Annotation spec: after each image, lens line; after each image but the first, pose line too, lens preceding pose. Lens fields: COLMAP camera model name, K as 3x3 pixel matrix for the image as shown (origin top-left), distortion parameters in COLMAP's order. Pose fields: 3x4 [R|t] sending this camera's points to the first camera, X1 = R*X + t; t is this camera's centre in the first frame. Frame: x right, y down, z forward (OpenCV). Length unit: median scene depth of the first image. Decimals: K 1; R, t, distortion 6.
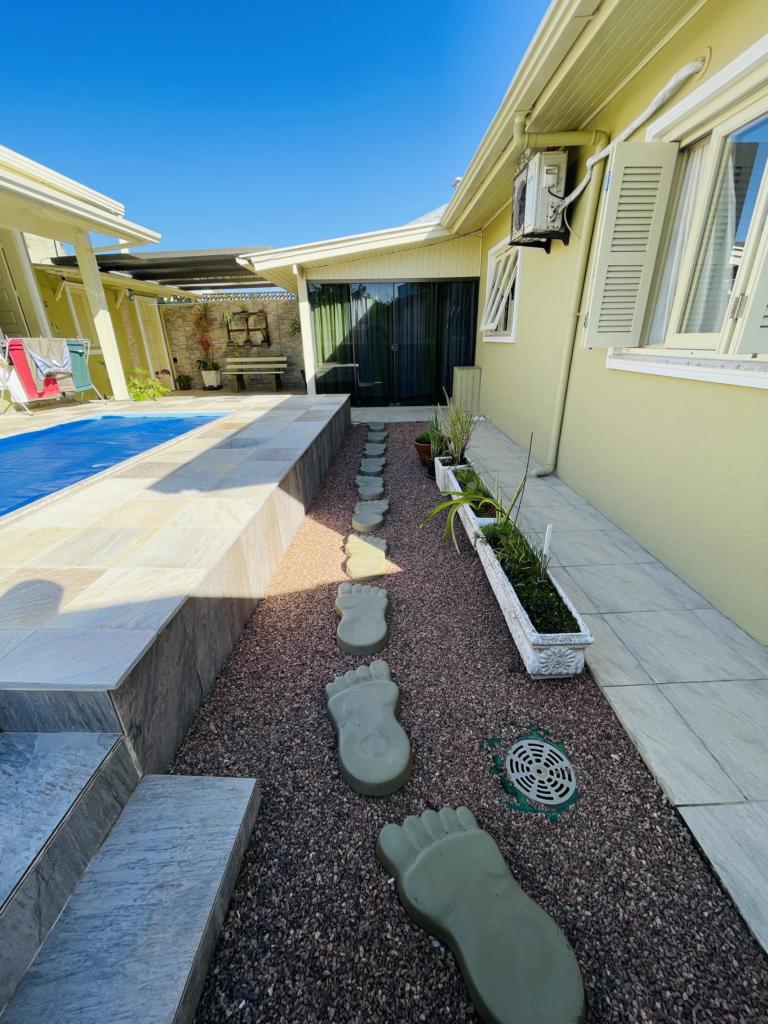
lens RADIAL K [[412.3, 0, 385.6], [0, 412.3, 513.8], [0, 0, 1]] dist [-0.001457, -0.000205]
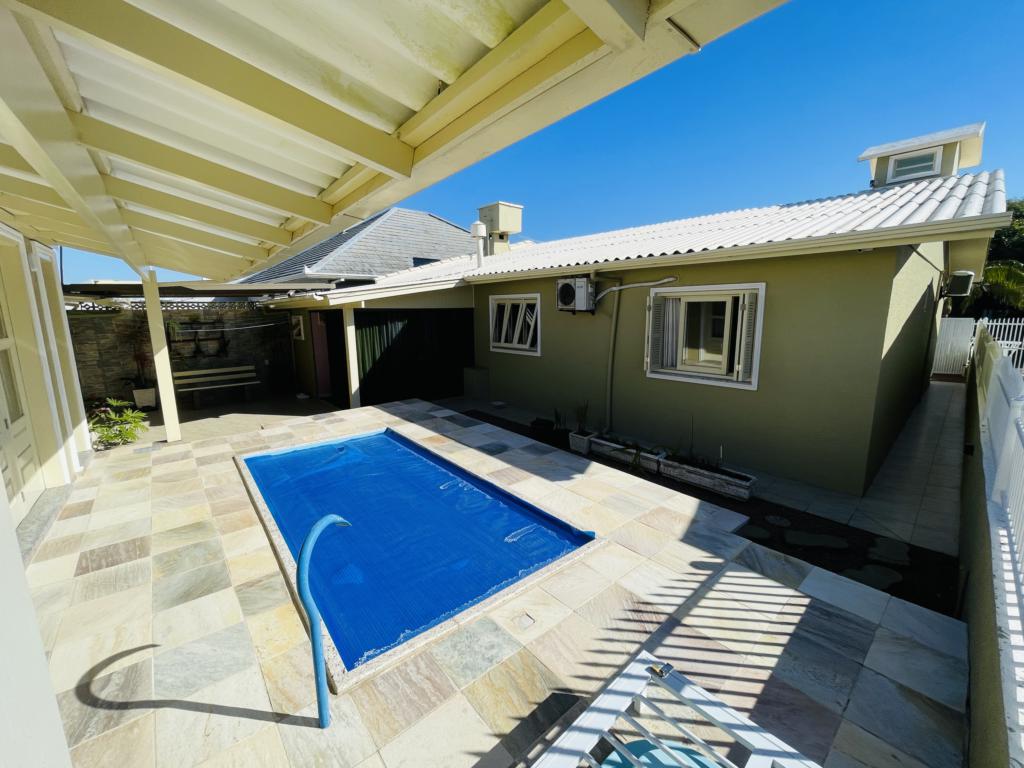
lens RADIAL K [[412.3, 0, 513.5], [0, 412.3, 381.0], [0, 0, 1]] dist [-0.001457, -0.000205]
pose [[0.751946, -0.102172, 0.651259, -0.414950], [0.255359, 0.955932, -0.144868, -0.058742], [-0.607758, 0.275238, 0.744899, -0.053965]]
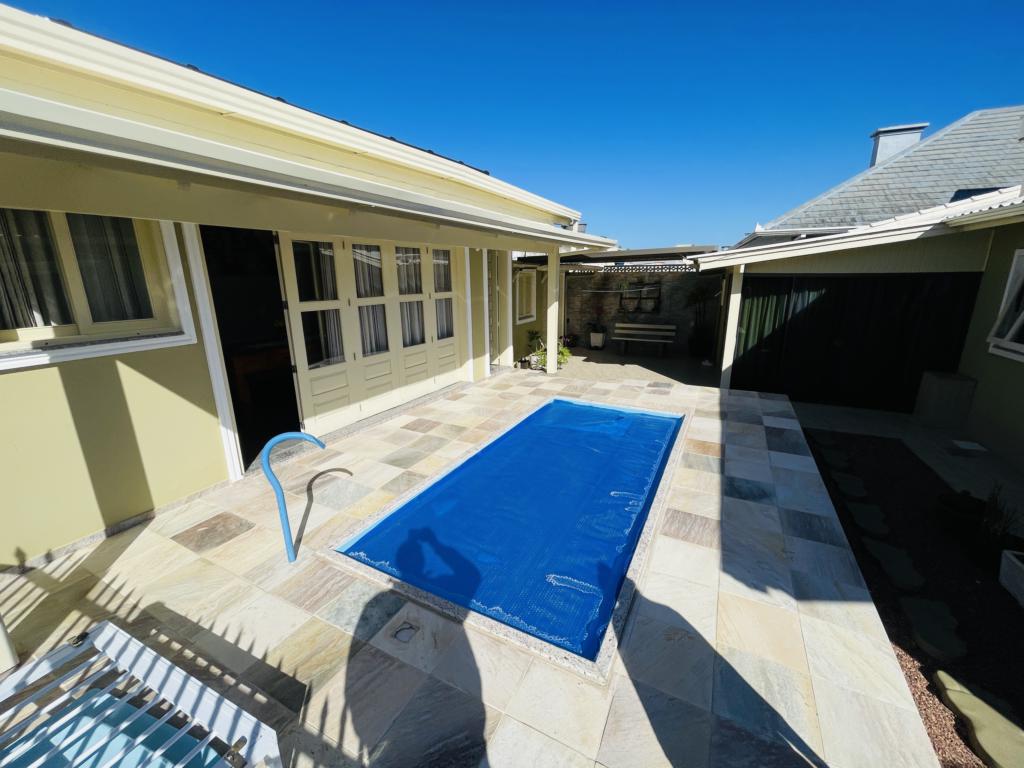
lens RADIAL K [[412.3, 0, 515.9], [0, 412.3, 379.8], [0, 0, 1]] dist [-0.001457, -0.000205]
pose [[0.902788, 0.121918, -0.412444, -0.163358], [-0.179585, 0.978238, -0.103924, -0.077417], [0.390798, 0.167890, 0.905036, -0.041391]]
